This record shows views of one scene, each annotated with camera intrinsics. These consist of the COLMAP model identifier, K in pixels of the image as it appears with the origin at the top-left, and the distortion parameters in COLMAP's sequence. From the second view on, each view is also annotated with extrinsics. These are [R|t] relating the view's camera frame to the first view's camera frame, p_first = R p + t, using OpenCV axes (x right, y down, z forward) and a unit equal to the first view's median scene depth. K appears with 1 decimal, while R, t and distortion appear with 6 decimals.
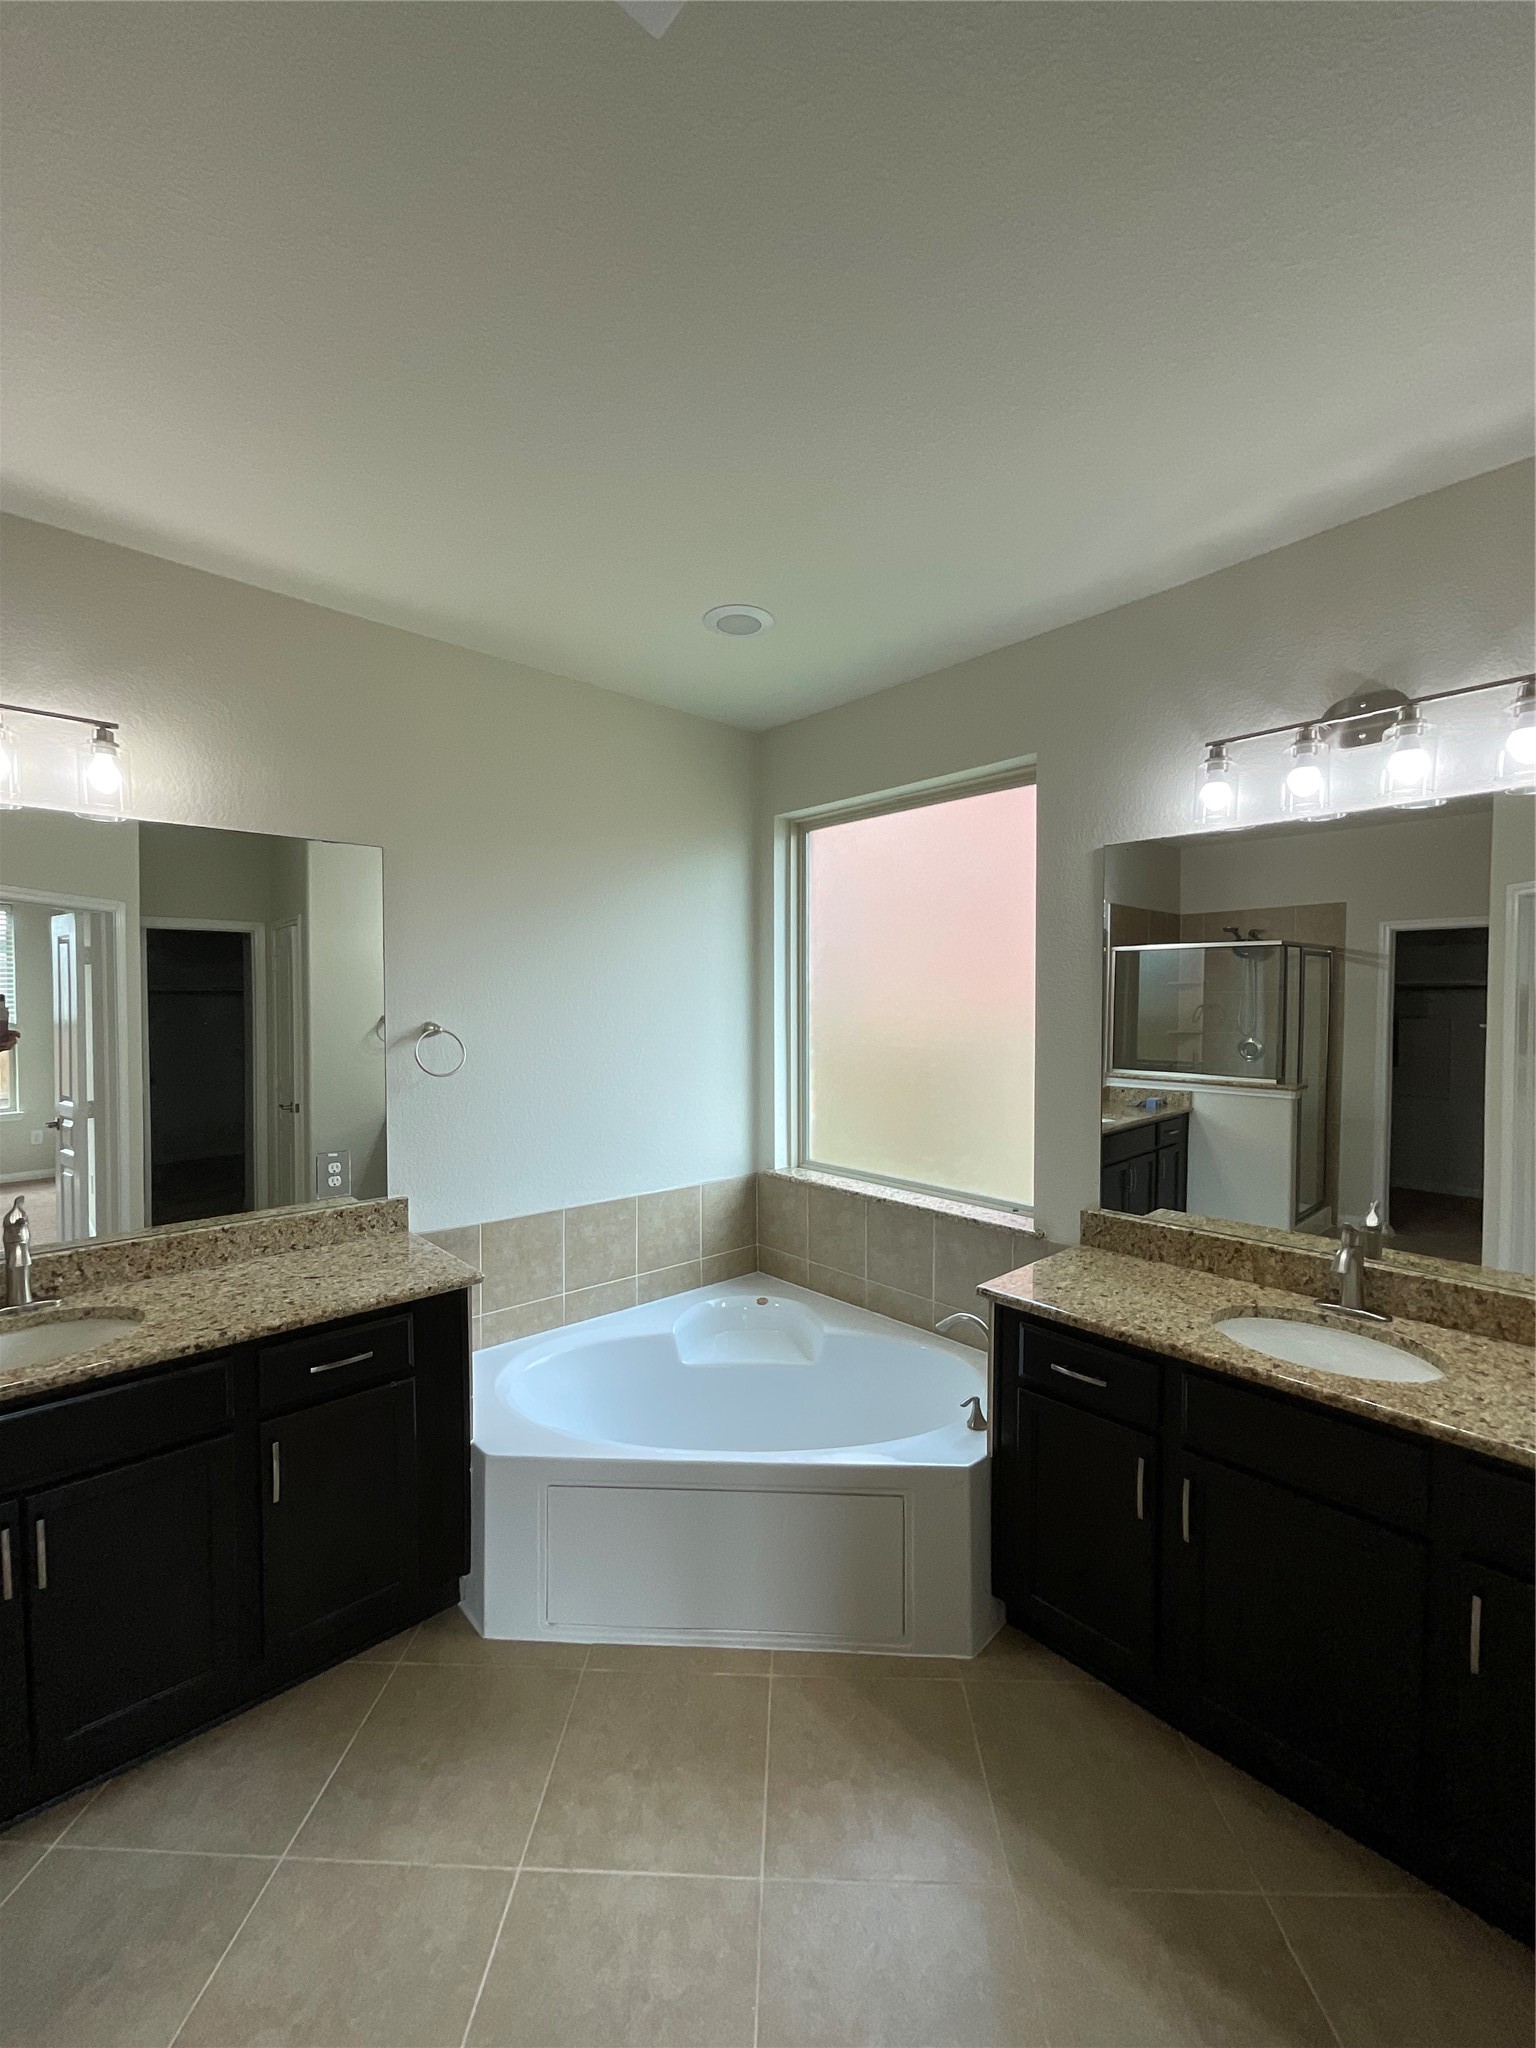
lens RADIAL K [[825.2, 0, 767.8], [0, 825.2, 1020.5], [0, 0, 1]] dist [0.002035, -0.001059]
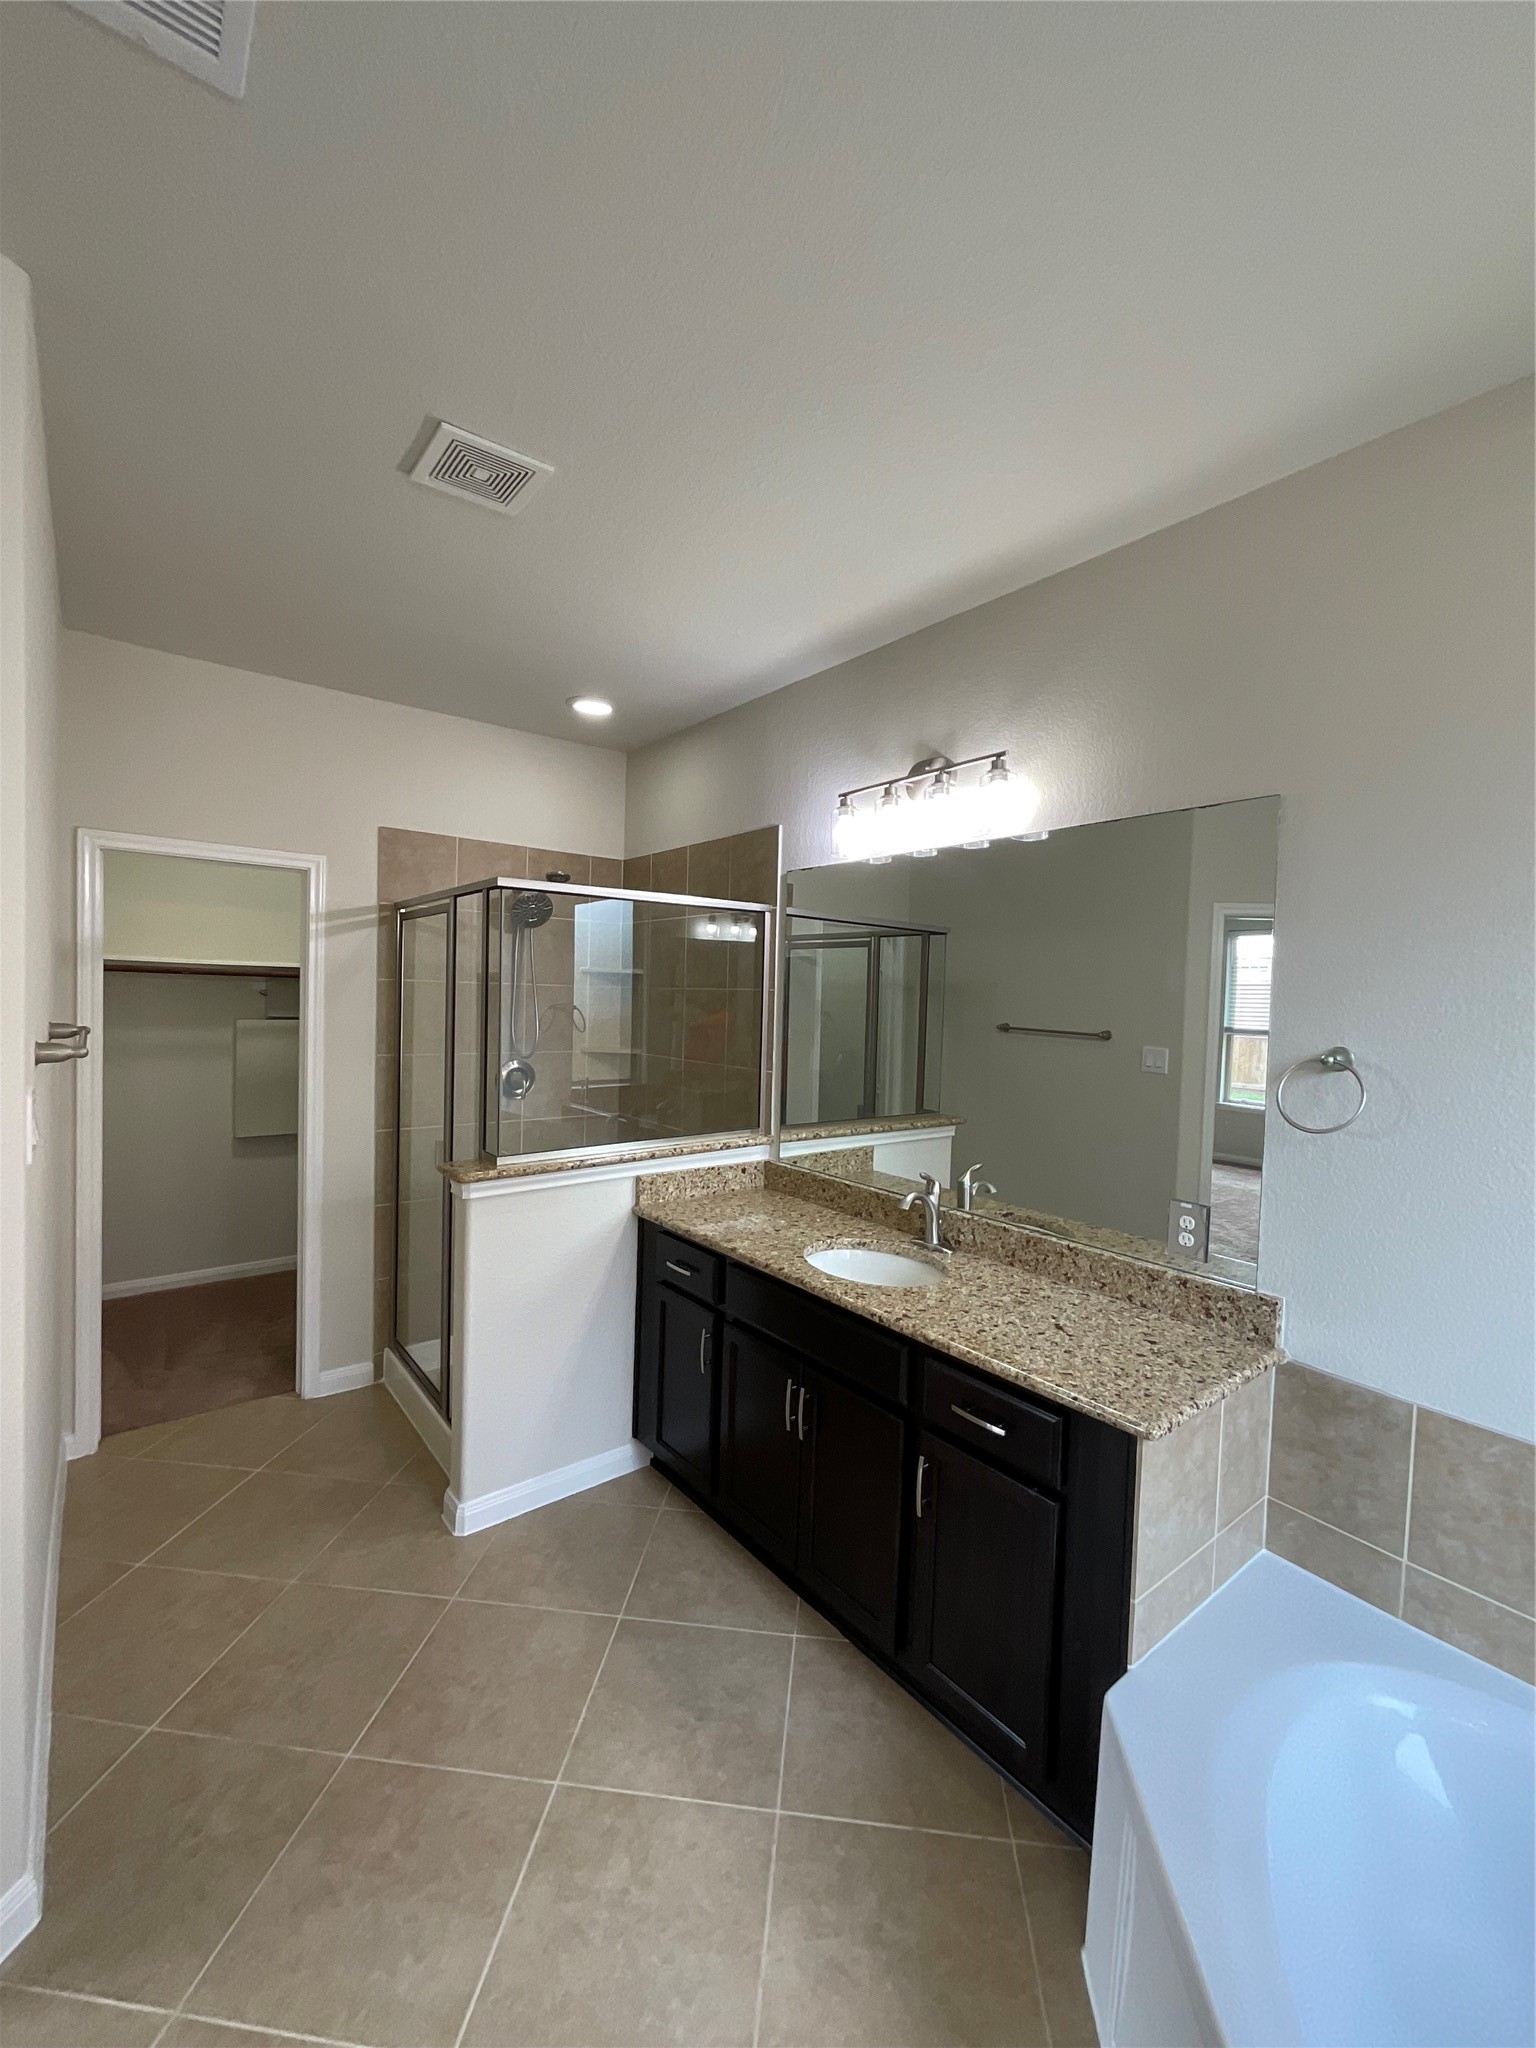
lens RADIAL K [[825.2, 0, 765.6], [0, 825.2, 1026.3], [0, 0, 1]] dist [0.002035, -0.001059]
pose [[-0.070287, 0.033143, -0.996976, 0.317411], [-0.054066, 0.997852, 0.036984, -0.016612], [0.996061, 0.056502, -0.068344, 0.736814]]
